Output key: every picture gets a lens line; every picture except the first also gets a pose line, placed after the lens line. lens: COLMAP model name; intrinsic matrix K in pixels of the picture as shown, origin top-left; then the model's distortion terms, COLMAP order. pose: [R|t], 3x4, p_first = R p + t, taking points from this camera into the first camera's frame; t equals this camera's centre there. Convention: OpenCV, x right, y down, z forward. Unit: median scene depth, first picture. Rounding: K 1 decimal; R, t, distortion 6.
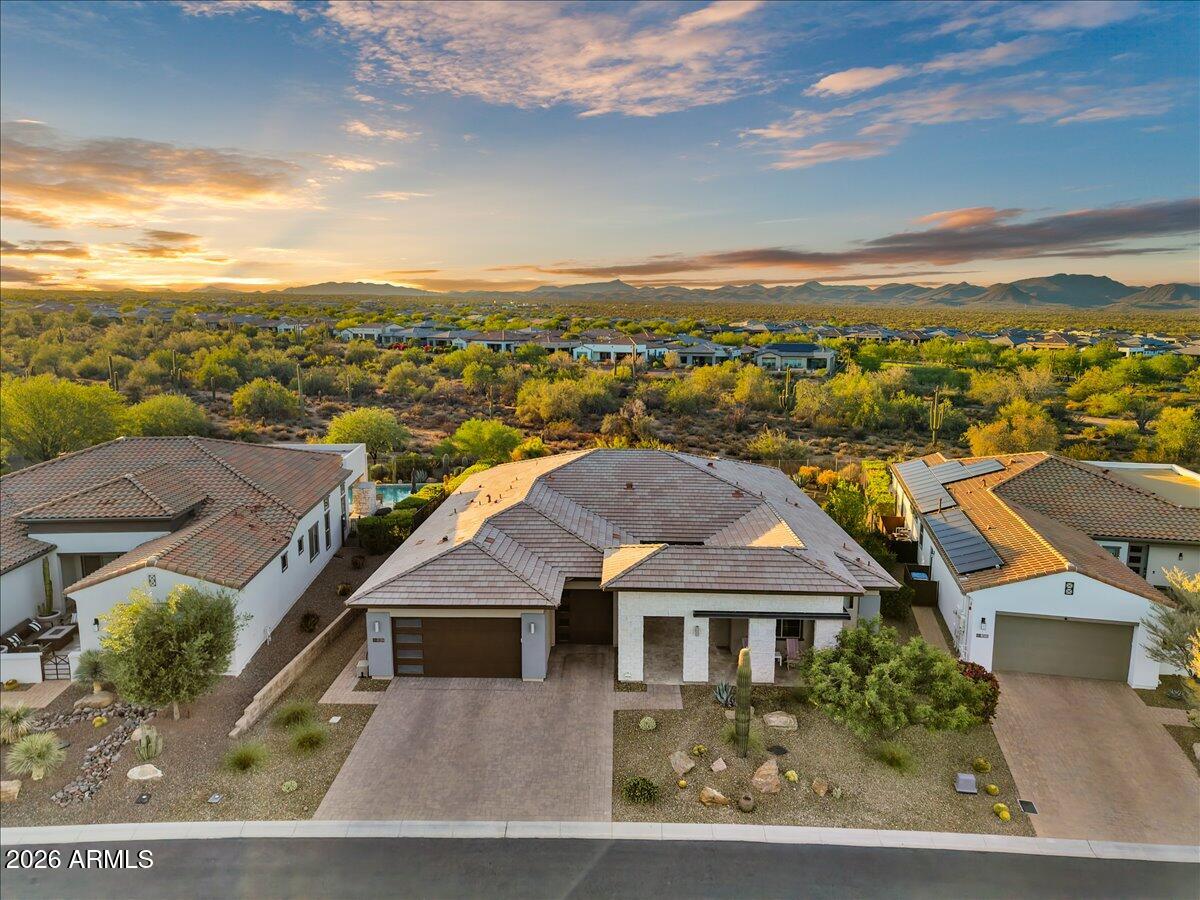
lens RADIAL K [[813.3, 0, 600.0], [0, 813.3, 450.0], [0, 0, 1]] dist [0.002444, -0.001176]
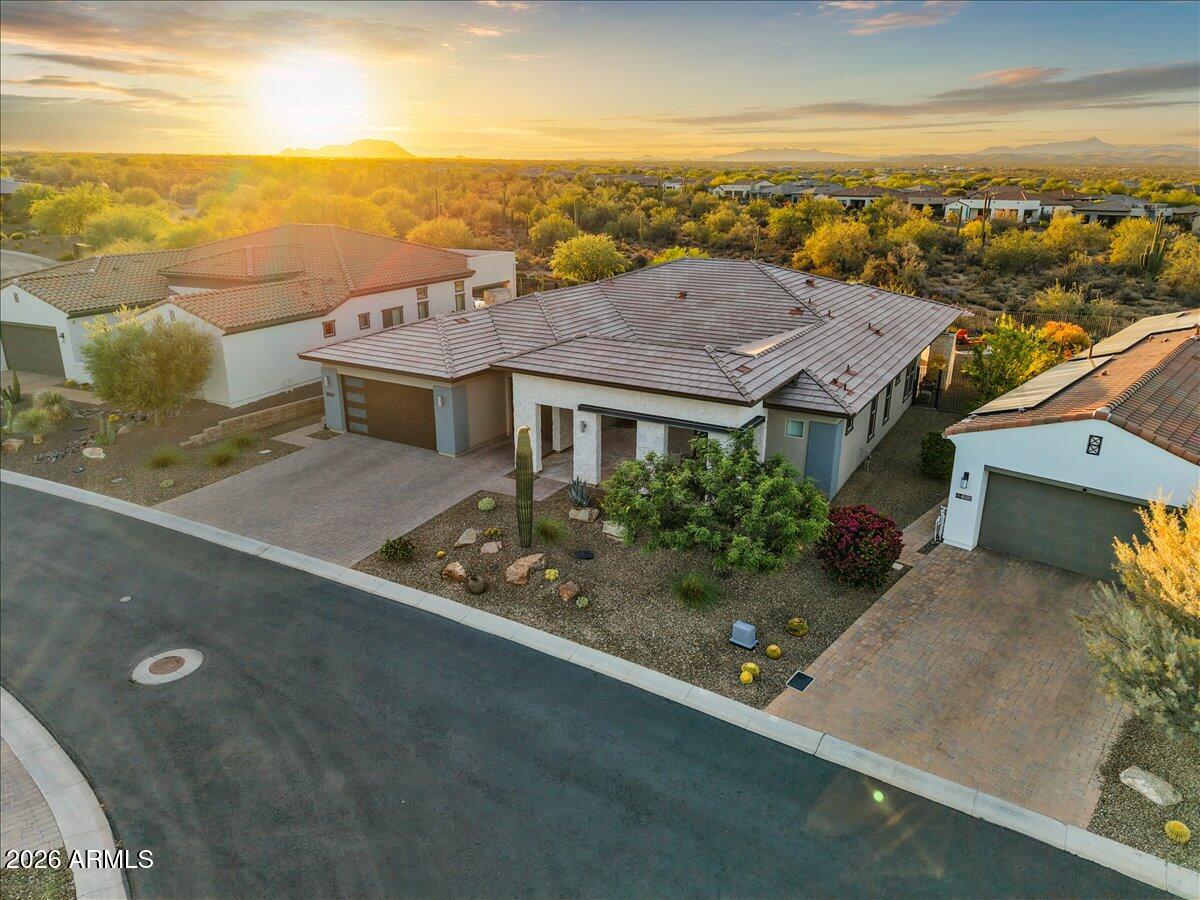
lens RADIAL K [[813.3, 0, 600.0], [0, 813.3, 450.0], [0, 0, 1]] dist [0.002444, -0.001176]
pose [[0.877710, 0.152784, -0.454182, 0.503043], [-0.082804, 0.981909, 0.170287, 0.089653], [0.471983, -0.111855, 0.874483, 0.215637]]
